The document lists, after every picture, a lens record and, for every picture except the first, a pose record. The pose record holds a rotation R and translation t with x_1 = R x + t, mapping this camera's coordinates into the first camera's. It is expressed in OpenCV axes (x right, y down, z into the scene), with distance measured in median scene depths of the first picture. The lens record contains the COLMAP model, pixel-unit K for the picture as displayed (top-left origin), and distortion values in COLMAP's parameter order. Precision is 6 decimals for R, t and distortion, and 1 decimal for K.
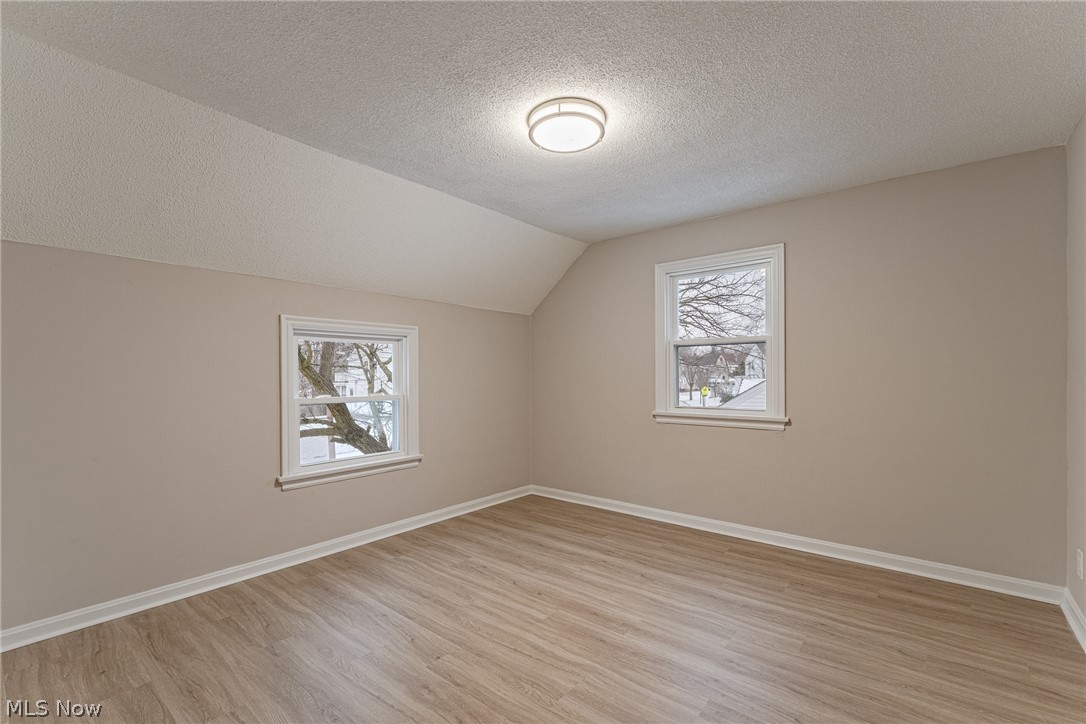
lens RADIAL K [[479.3, 0, 543.0], [0, 479.3, 362.0], [0, 0, 1]] dist [-0.004217, -0.000518]
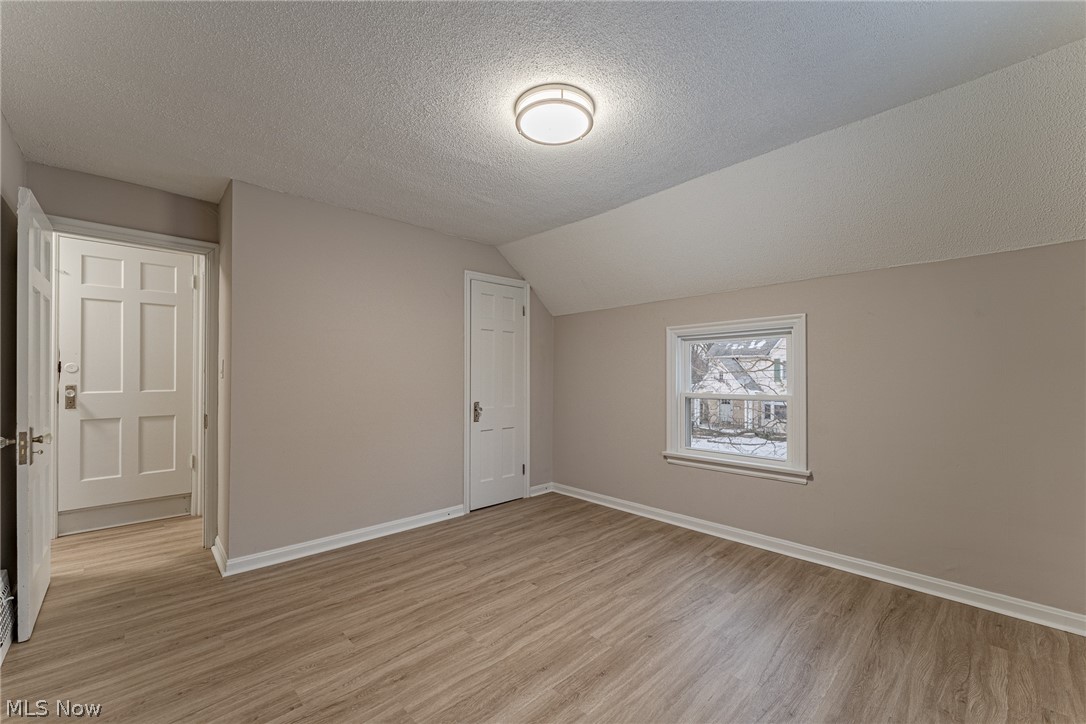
lens RADIAL K [[437.2, 0, 547.0], [0, 437.2, 363.6], [0, 0, 1]] dist [0.000056, -0.000090]
pose [[-0.117241, -0.019077, -0.992920, 0.795282], [0.026621, 0.999396, -0.022345, 0.006601], [0.992747, -0.029053, -0.116662, 0.913399]]
